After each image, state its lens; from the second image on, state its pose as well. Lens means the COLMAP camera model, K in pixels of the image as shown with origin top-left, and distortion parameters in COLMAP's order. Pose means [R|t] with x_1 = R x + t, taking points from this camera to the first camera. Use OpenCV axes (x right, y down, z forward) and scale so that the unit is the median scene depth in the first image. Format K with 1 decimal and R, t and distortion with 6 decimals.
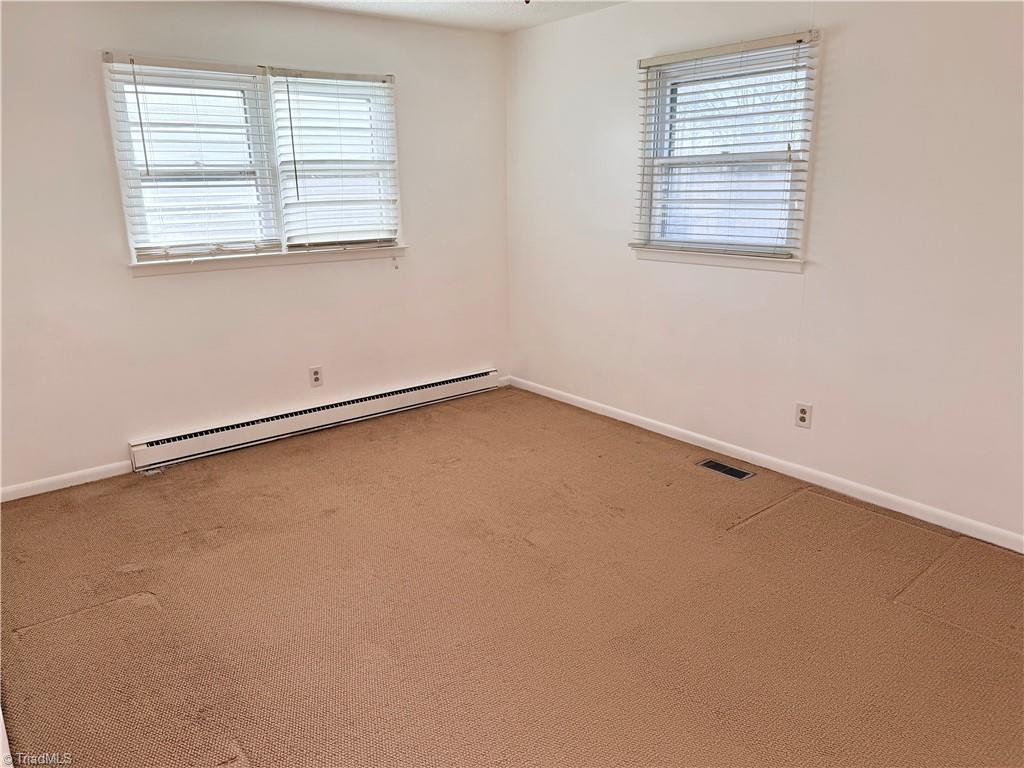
lens RADIAL K [[724.2, 0, 512.0], [0, 724.2, 384.1], [0, 0, 1]] dist [-0.006161, 0.000552]
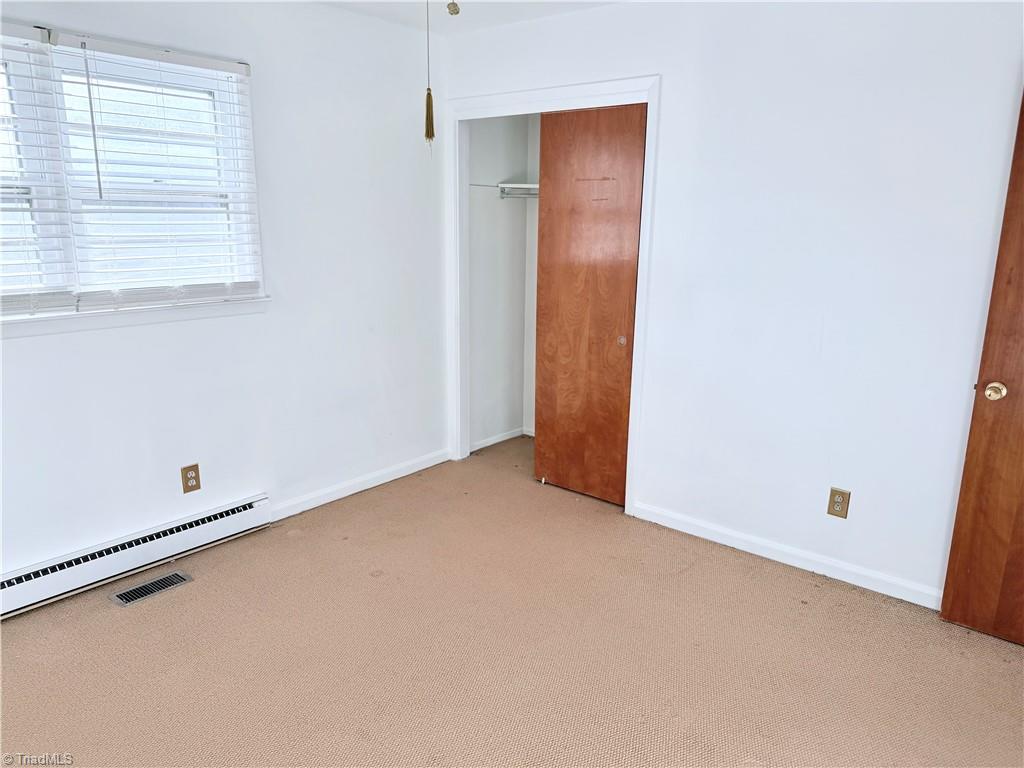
lens RADIAL K [[724.2, 0, 511.5], [0, 724.2, 384.4], [0, 0, 1]] dist [-0.006161, 0.000552]
pose [[0.968752, 0.077961, -0.235459, 0.222301], [-0.087905, 0.995614, -0.032017, -0.135951], [0.231930, 0.051715, 0.971357, 0.478935]]
